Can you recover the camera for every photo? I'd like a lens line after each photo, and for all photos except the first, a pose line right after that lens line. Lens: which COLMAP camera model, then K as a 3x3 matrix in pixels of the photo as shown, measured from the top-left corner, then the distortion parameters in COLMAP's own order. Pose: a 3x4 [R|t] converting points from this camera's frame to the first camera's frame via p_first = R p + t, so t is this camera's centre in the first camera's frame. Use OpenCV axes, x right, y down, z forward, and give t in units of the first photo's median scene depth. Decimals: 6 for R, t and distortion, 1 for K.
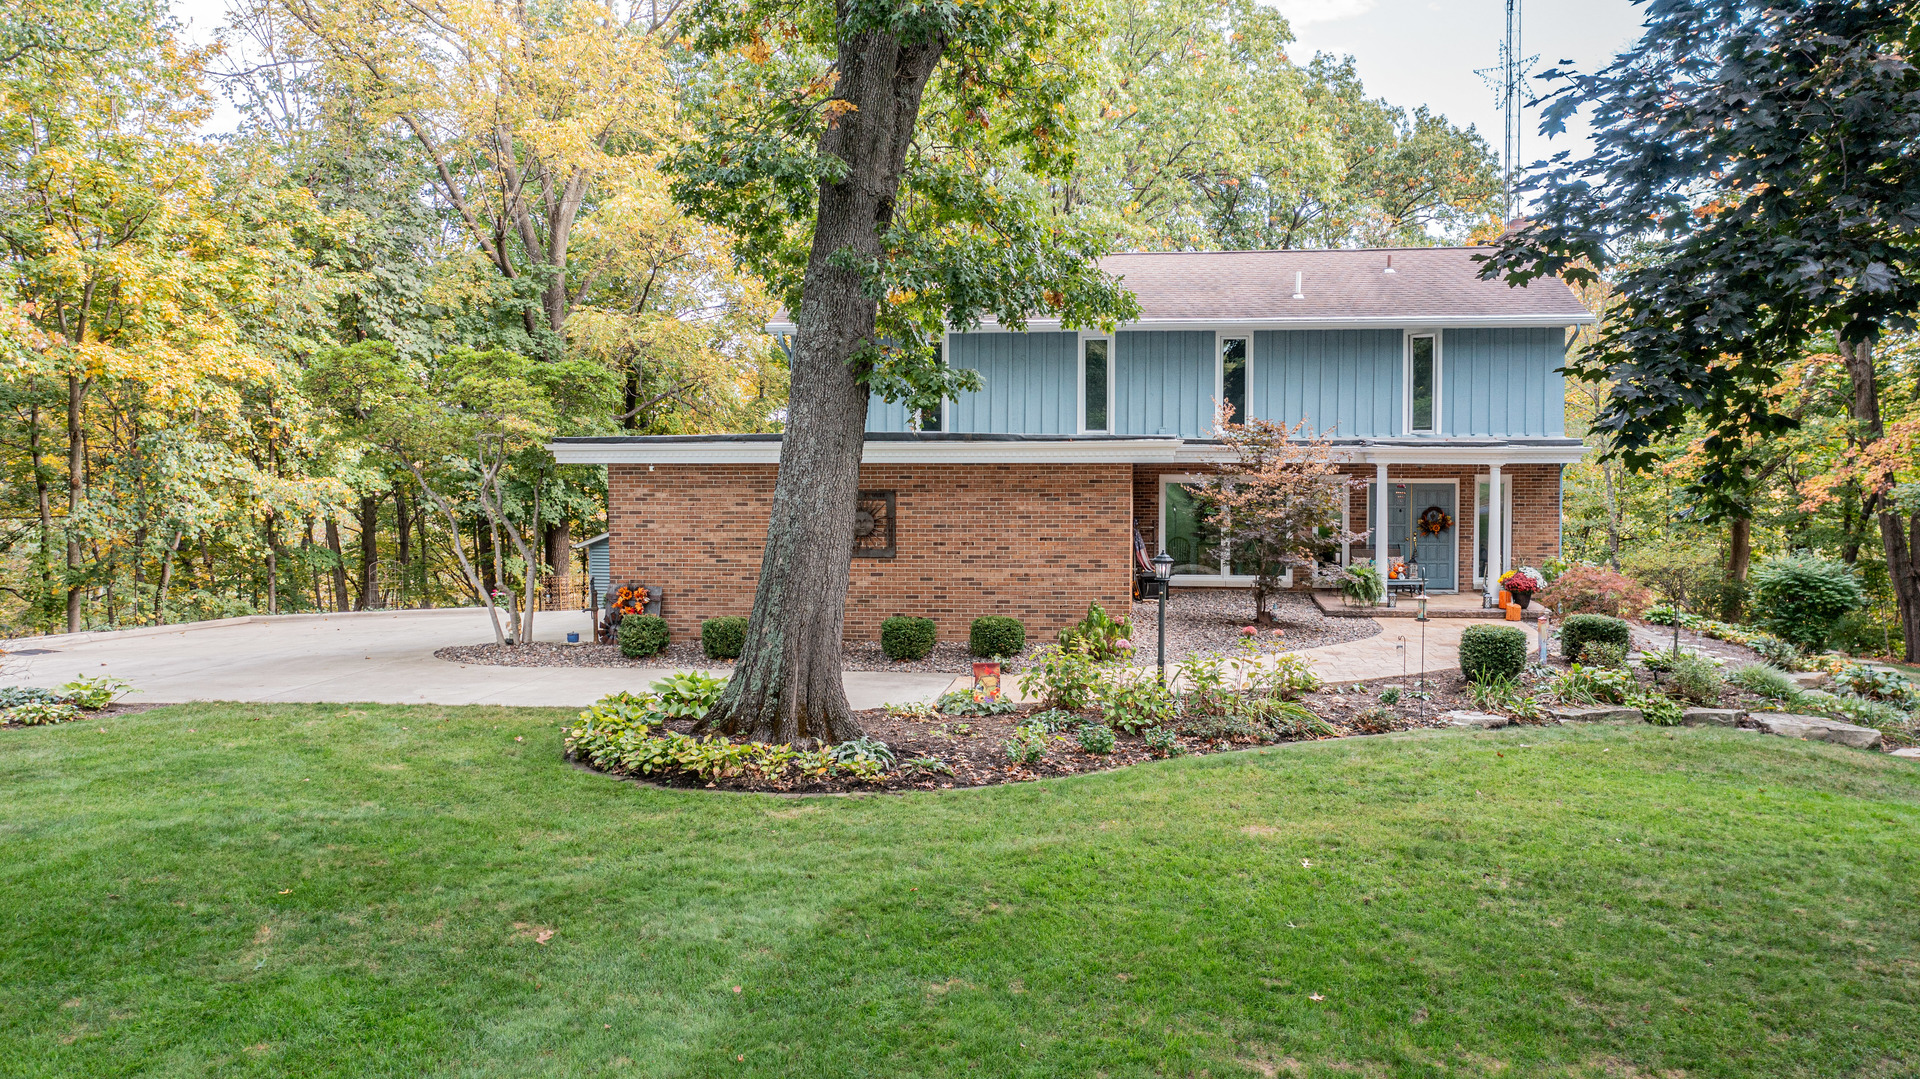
lens RADIAL K [[1503.5, 0, 936.6], [0, 1503.5, 534.1], [0, 0, 1]] dist [-0.012552, -0.002312]
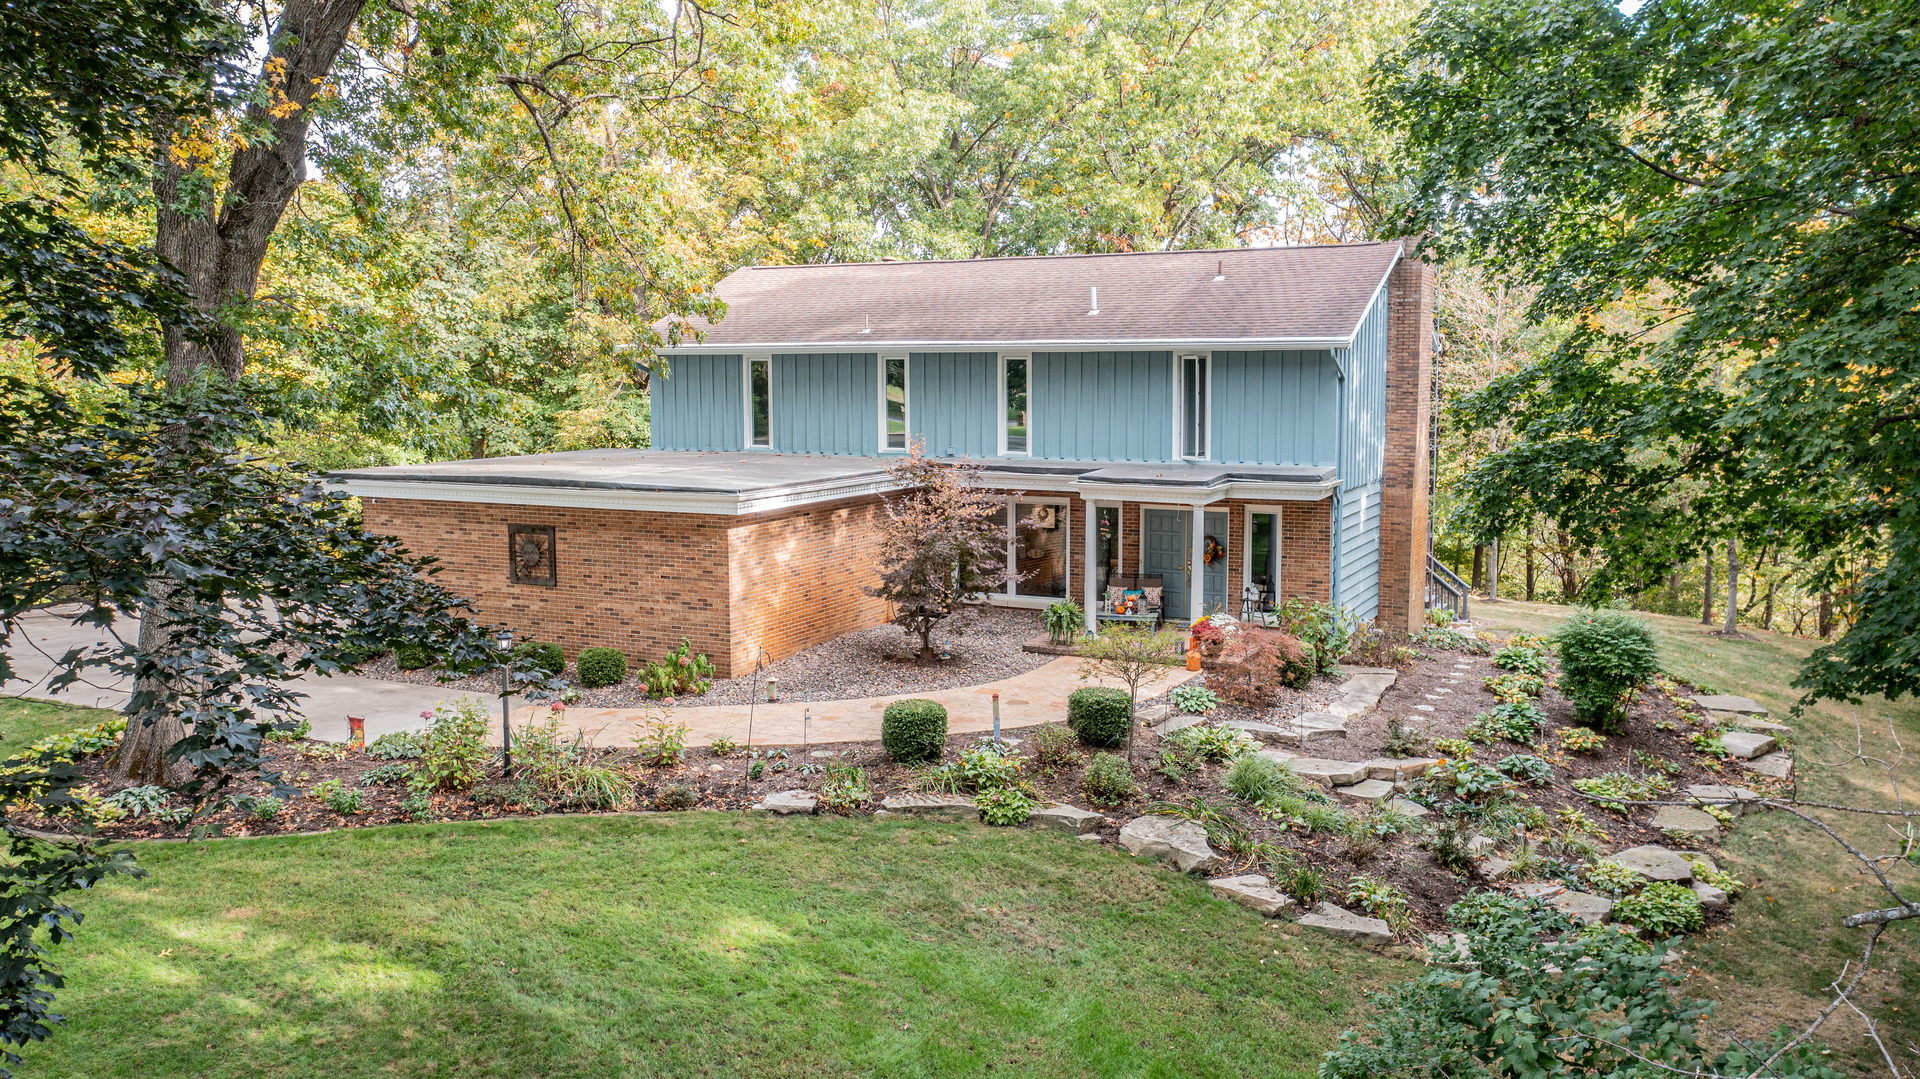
lens RADIAL K [[1503.5, 0, 936.6], [0, 1503.5, 534.1], [0, 0, 1]] dist [-0.012552, -0.002312]
pose [[0.943510, 0.033834, -0.329613, 0.588190], [-0.013231, 0.997827, 0.064551, -0.096048], [0.331081, -0.056543, 0.941907, 0.050435]]
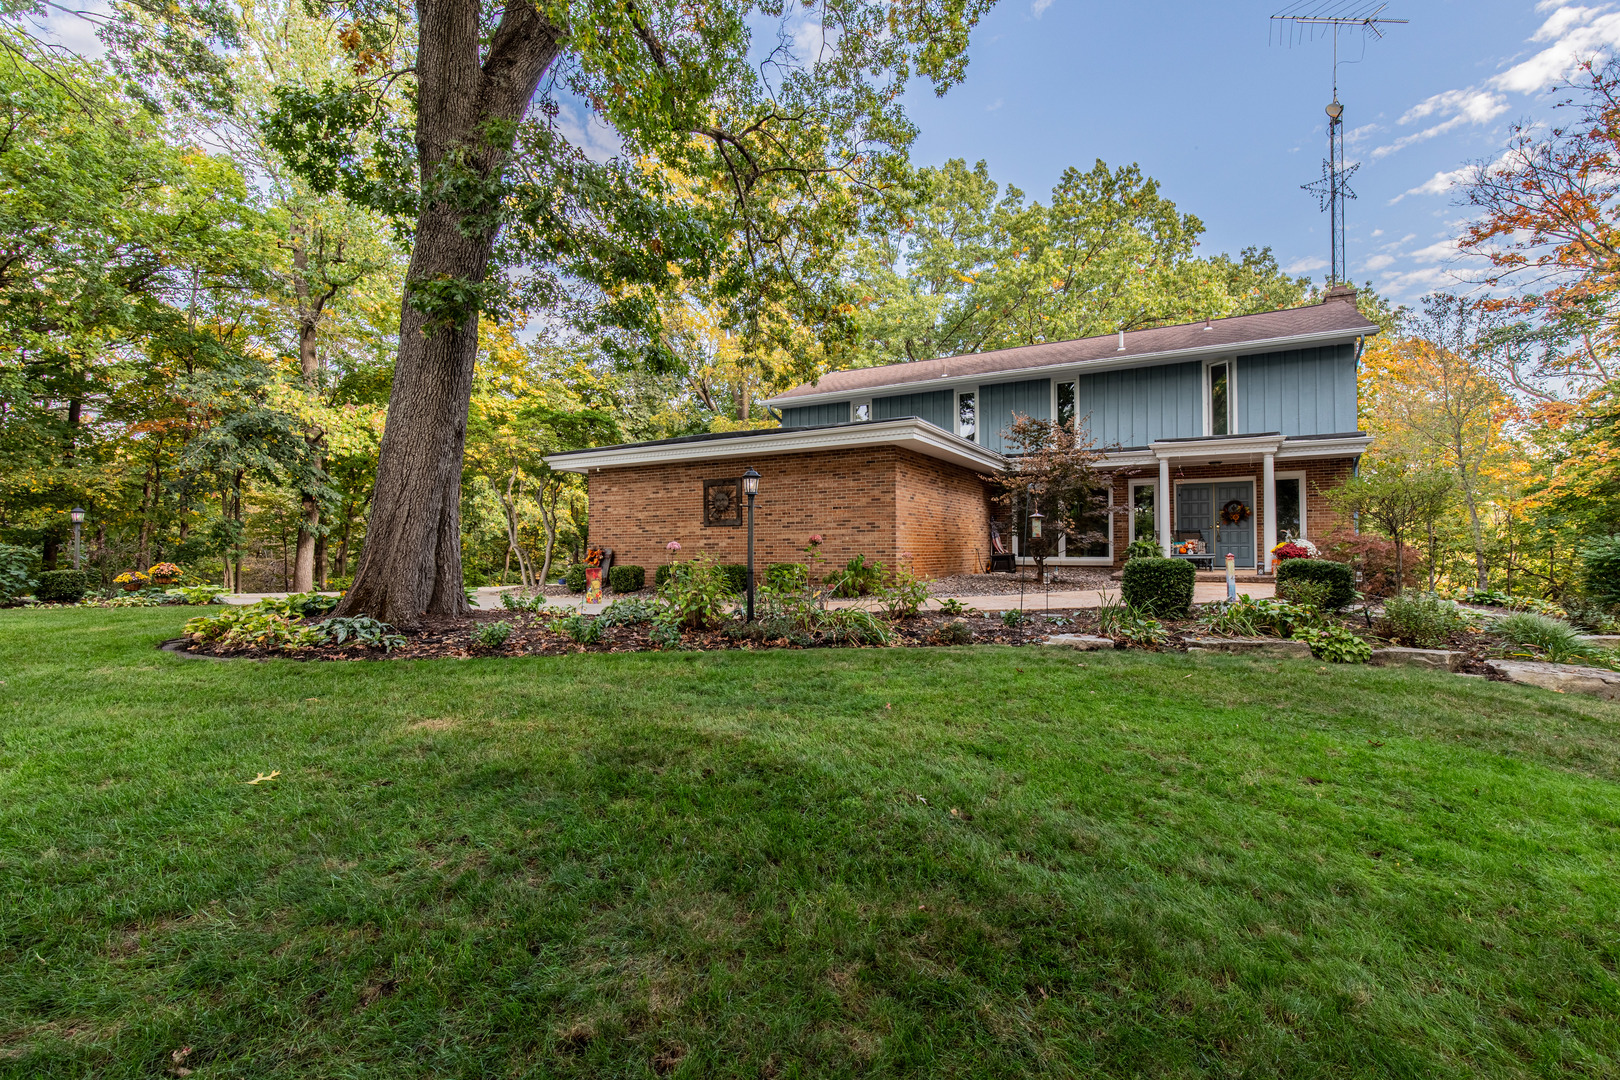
lens RADIAL K [[726.2, 0, 824.2], [0, 726.2, 541.1], [0, 0, 1]] dist [0.010357, -0.000815]
pose [[0.935030, -0.007969, -0.354480, 0.277307], [-0.013678, 0.998193, -0.058520, 0.067222], [0.354306, 0.059567, 0.933231, 0.389530]]
